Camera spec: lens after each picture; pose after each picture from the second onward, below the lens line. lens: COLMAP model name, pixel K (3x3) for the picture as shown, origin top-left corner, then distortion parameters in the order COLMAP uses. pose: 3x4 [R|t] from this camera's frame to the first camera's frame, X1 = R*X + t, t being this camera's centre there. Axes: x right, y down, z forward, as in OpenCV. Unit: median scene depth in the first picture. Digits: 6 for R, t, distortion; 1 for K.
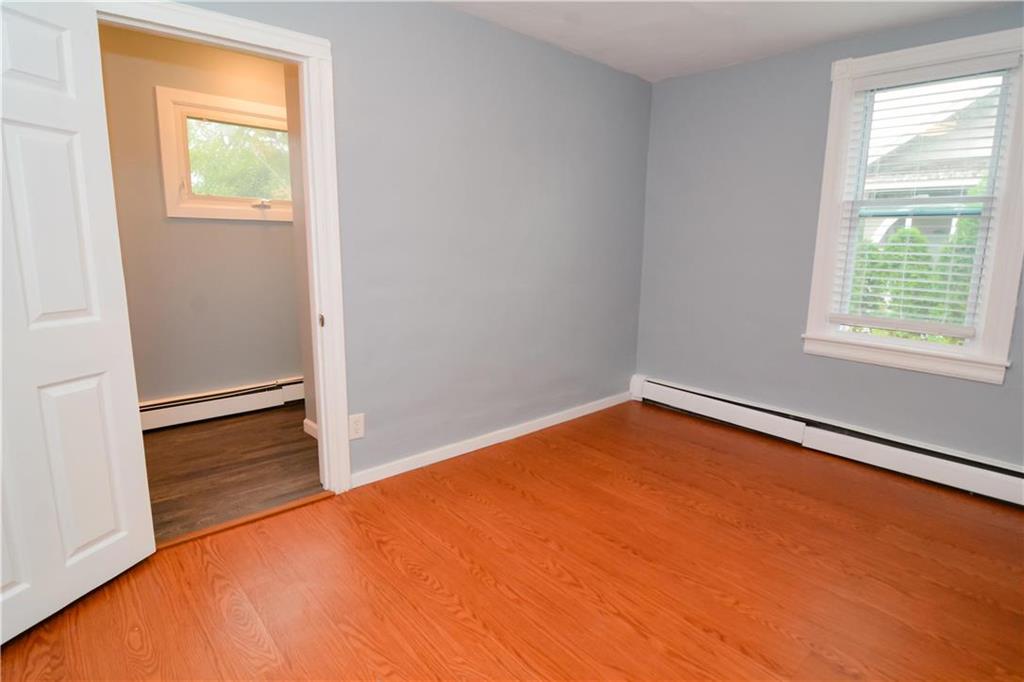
lens RADIAL K [[529.4, 0, 516.0], [0, 529.4, 337.5], [0, 0, 1]] dist [-0.001657, -0.014029]
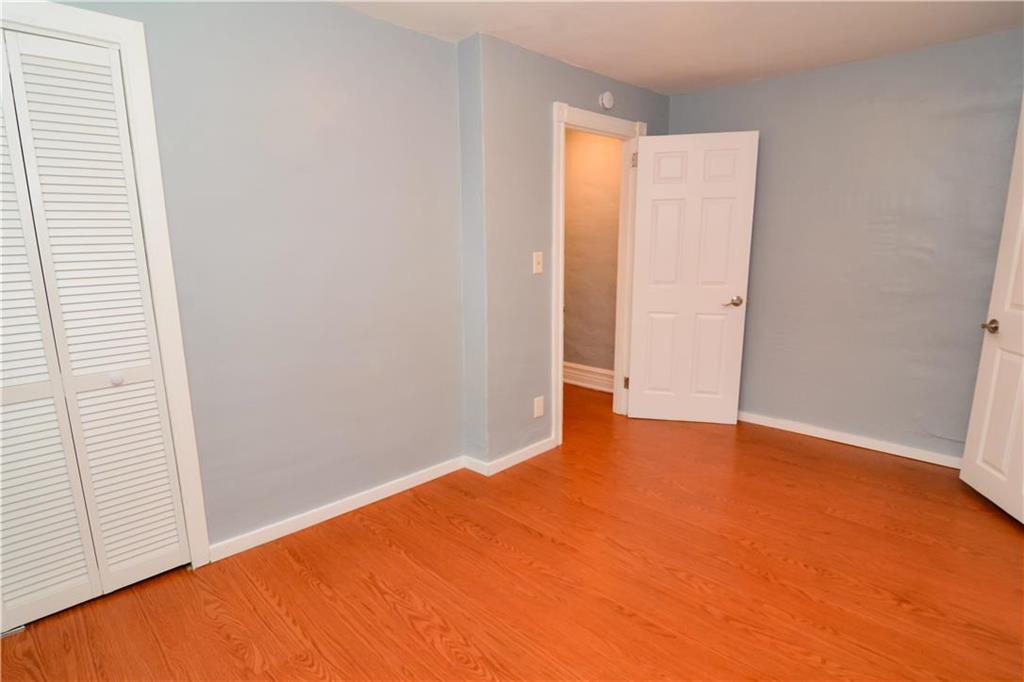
lens RADIAL K [[522.7, 0, 497.5], [0, 522.7, 340.7], [0, 0, 1]] dist [-0.002068, -0.015532]
pose [[-0.999206, 0.006959, -0.039219, 0.367525], [-0.007453, 0.934567, 0.355708, -0.259134], [0.039128, 0.355718, -0.933774, 1.312126]]
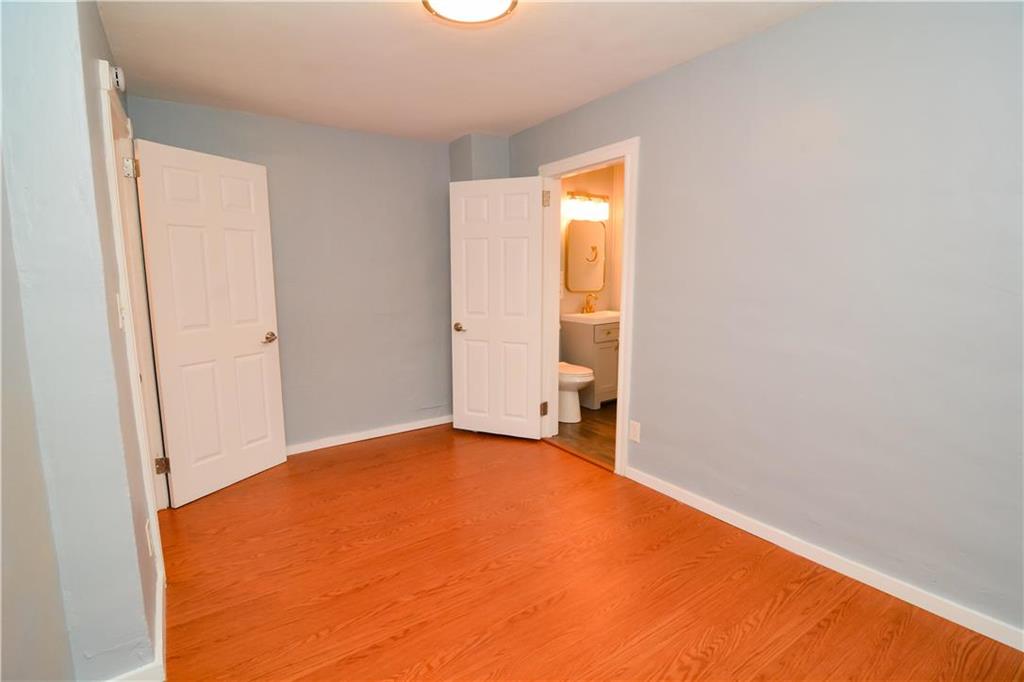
lens RADIAL K [[491.7, 0, 516.8], [0, 491.7, 338.5], [0, 0, 1]] dist [-0.000623, -0.012743]
pose [[-0.123786, 0.124907, -0.984416, 0.825929], [-0.170865, 0.974546, 0.145140, -0.162397], [0.977488, 0.186168, -0.099293, 0.777708]]
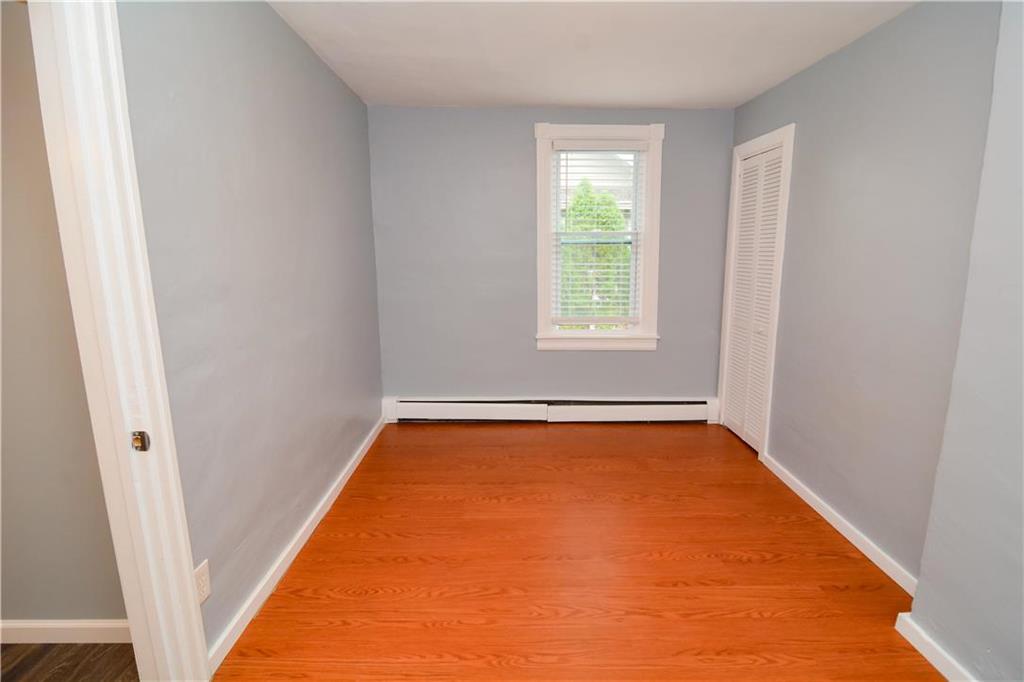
lens RADIAL K [[491.7, 0, 516.8], [0, 491.7, 338.5], [0, 0, 1]] dist [-0.000623, -0.012743]
pose [[0.656418, -0.151464, 0.739036, -0.429605], [0.146091, 0.986615, 0.072446, -0.110273], [-0.740117, 0.060412, 0.669759, 0.289295]]
